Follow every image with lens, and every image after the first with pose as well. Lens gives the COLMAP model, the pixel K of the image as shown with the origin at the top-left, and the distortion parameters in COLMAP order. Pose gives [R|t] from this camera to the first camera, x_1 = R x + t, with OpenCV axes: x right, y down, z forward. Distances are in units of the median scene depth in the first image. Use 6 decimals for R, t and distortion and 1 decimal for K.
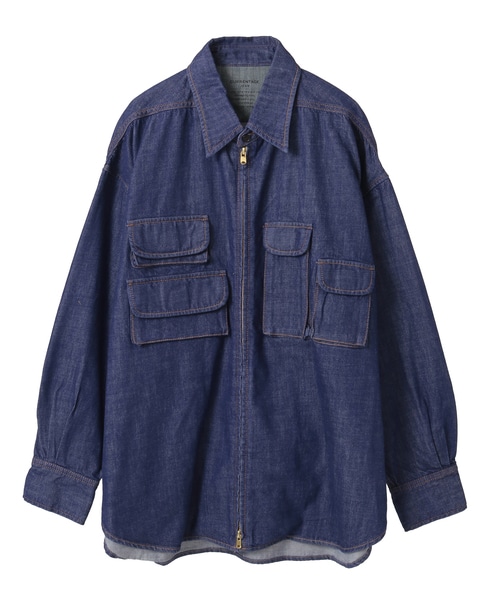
lens RADIAL K [[1094.5, 0, 243.5], [0, 1094.5, 300.0], [0, 0, 1]] dist [-0.042394, -0.253695]
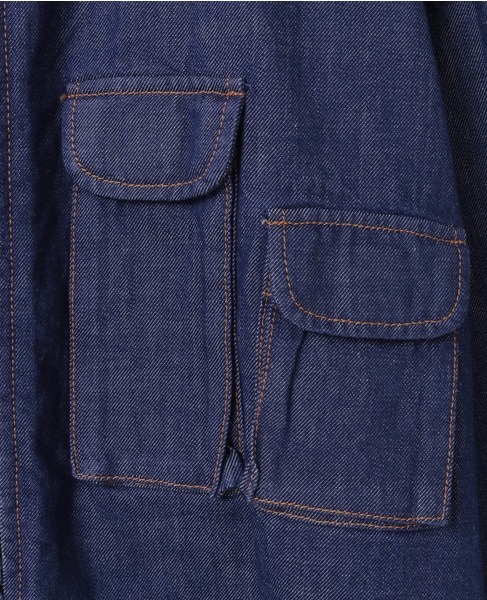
lens RADIAL K [[1094.5, 0, 243.5], [0, 1094.5, 300.0], [0, 0, 1]] dist [-0.042394, -0.253695]
pose [[0.989835, -0.026843, 0.139666, 0.023716], [0.025045, 0.999579, 0.014620, -0.018725], [-0.140000, -0.010974, 0.990091, 0.719524]]
